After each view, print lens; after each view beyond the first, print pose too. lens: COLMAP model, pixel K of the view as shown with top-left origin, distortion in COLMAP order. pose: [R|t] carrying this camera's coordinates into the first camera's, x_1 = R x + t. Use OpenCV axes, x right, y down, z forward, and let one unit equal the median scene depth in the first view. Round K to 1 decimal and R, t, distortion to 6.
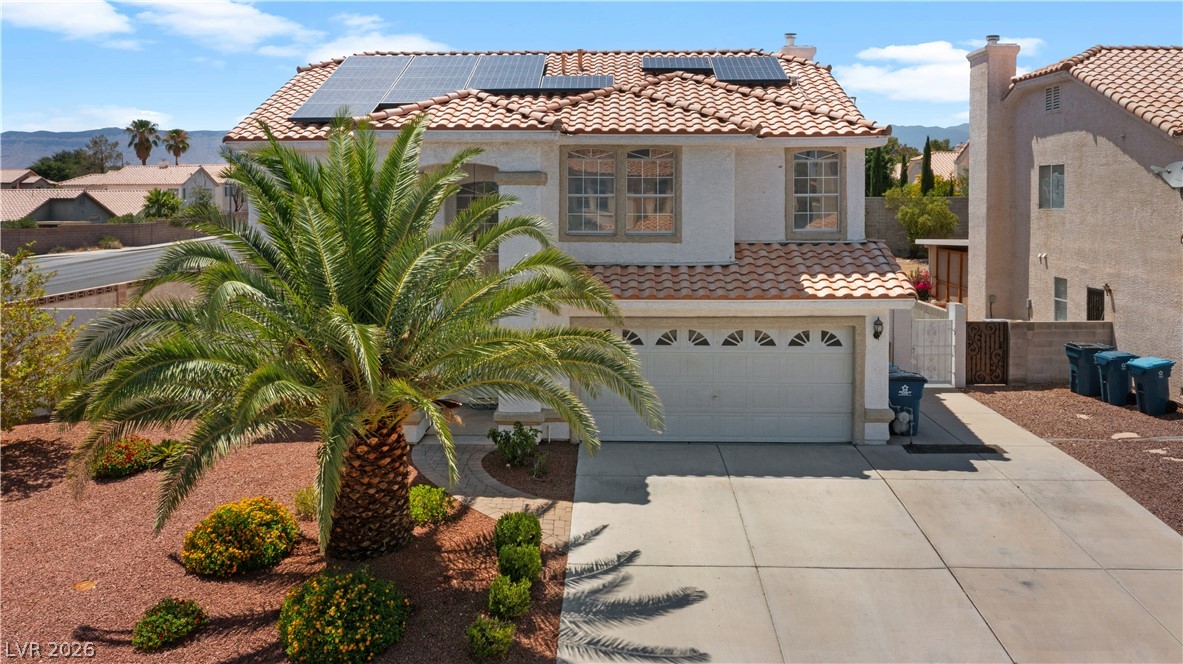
lens RADIAL K [[962.0, 0, 596.8], [0, 962.0, 224.8], [0, 0, 1]] dist [-0.002464, 0.005227]
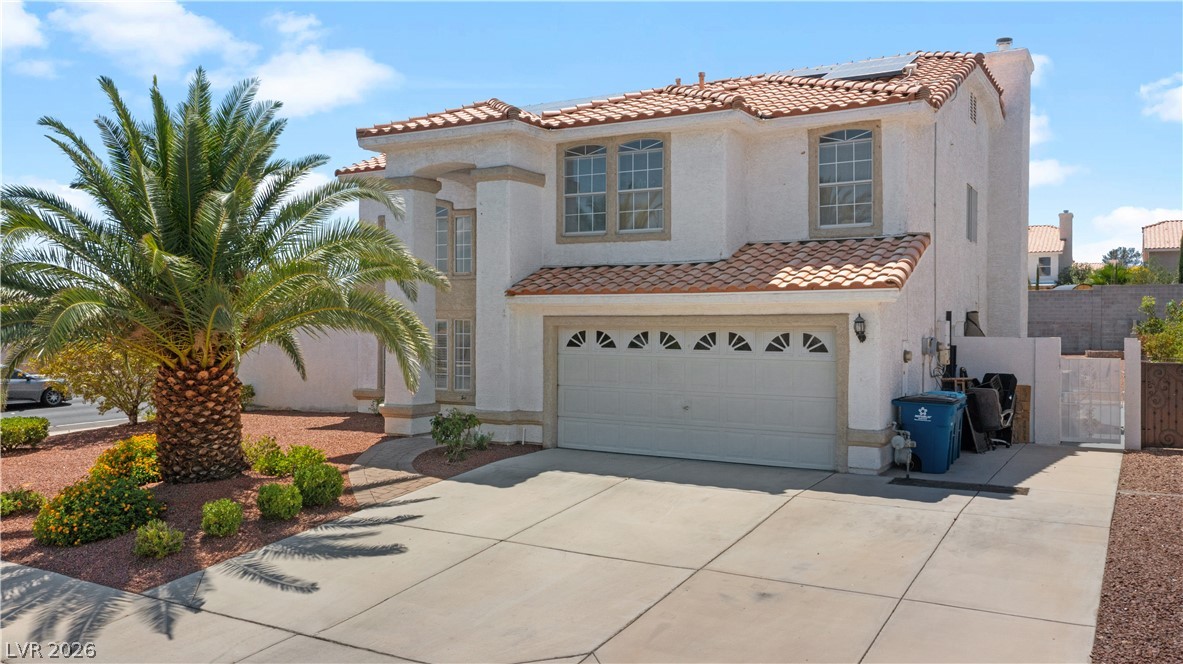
lens RADIAL K [[936.4, 0, 591.5], [0, 936.4, 332.0], [0, 0, 1]] dist [-0.008150, -0.003547]
pose [[0.872298, 0.007380, -0.488920, 0.470818], [-0.018691, 0.999659, -0.018258, 0.127310], [0.488618, 0.025065, 0.872138, 0.203788]]
